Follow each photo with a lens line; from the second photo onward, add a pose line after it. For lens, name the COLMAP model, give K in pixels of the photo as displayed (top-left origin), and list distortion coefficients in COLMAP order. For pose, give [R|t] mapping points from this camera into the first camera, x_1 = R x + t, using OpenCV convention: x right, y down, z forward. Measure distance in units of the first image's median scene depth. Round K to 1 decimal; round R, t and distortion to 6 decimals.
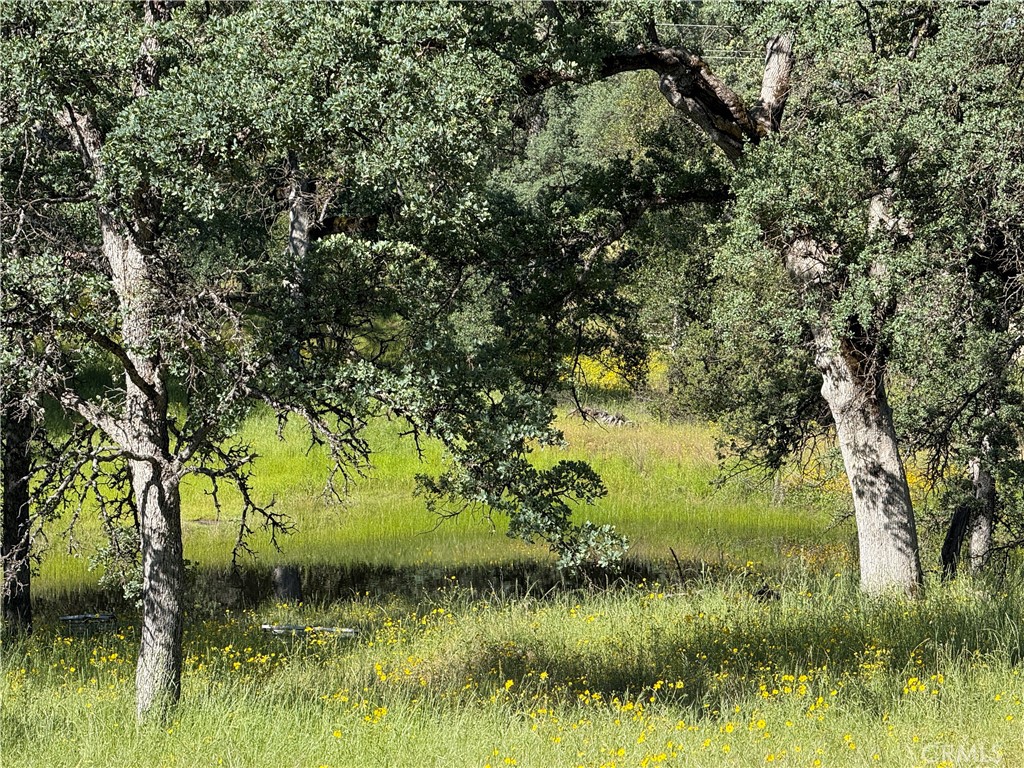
lens RADIAL K [[3632.2, 0, 511.7], [0, 3632.2, 383.6], [0, 0, 1]] dist [0.256598, 0.000000]
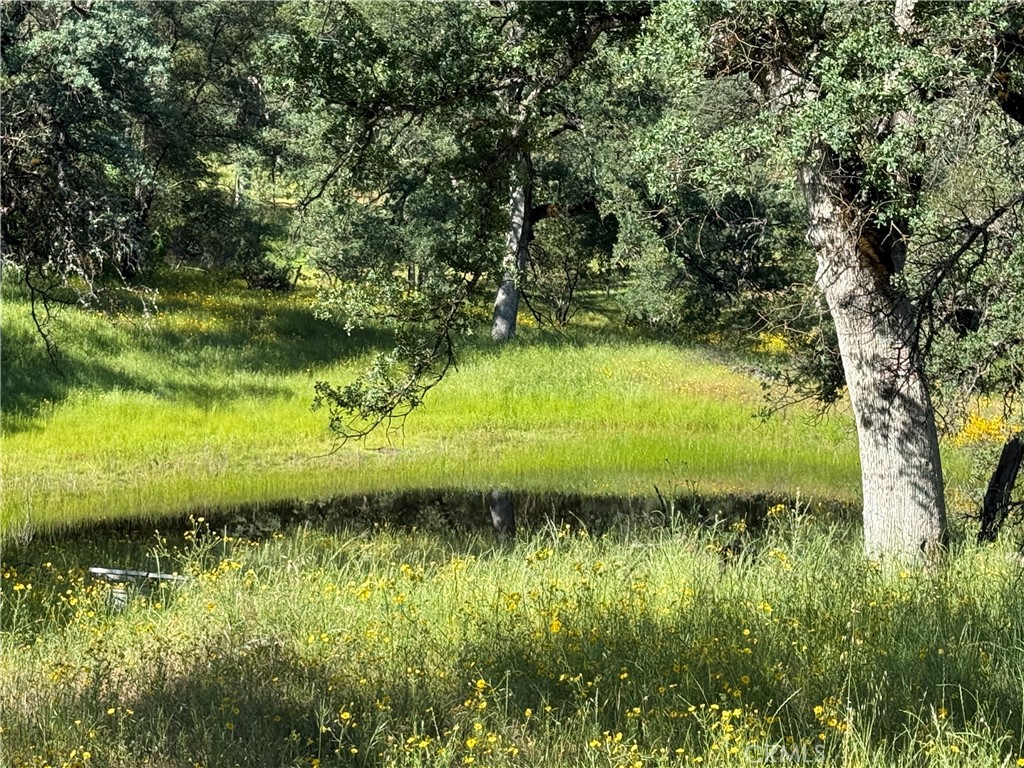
lens RADIAL K [[2369.1, 0, 512.4], [0, 2369.1, 385.2], [0, 0, 1]] dist [0.018549, 0.000000]
pose [[0.991774, 0.035599, -0.122952, 0.083589], [-0.034738, 0.999355, 0.009144, 0.020691], [0.123198, -0.004798, 0.992371, 0.524167]]
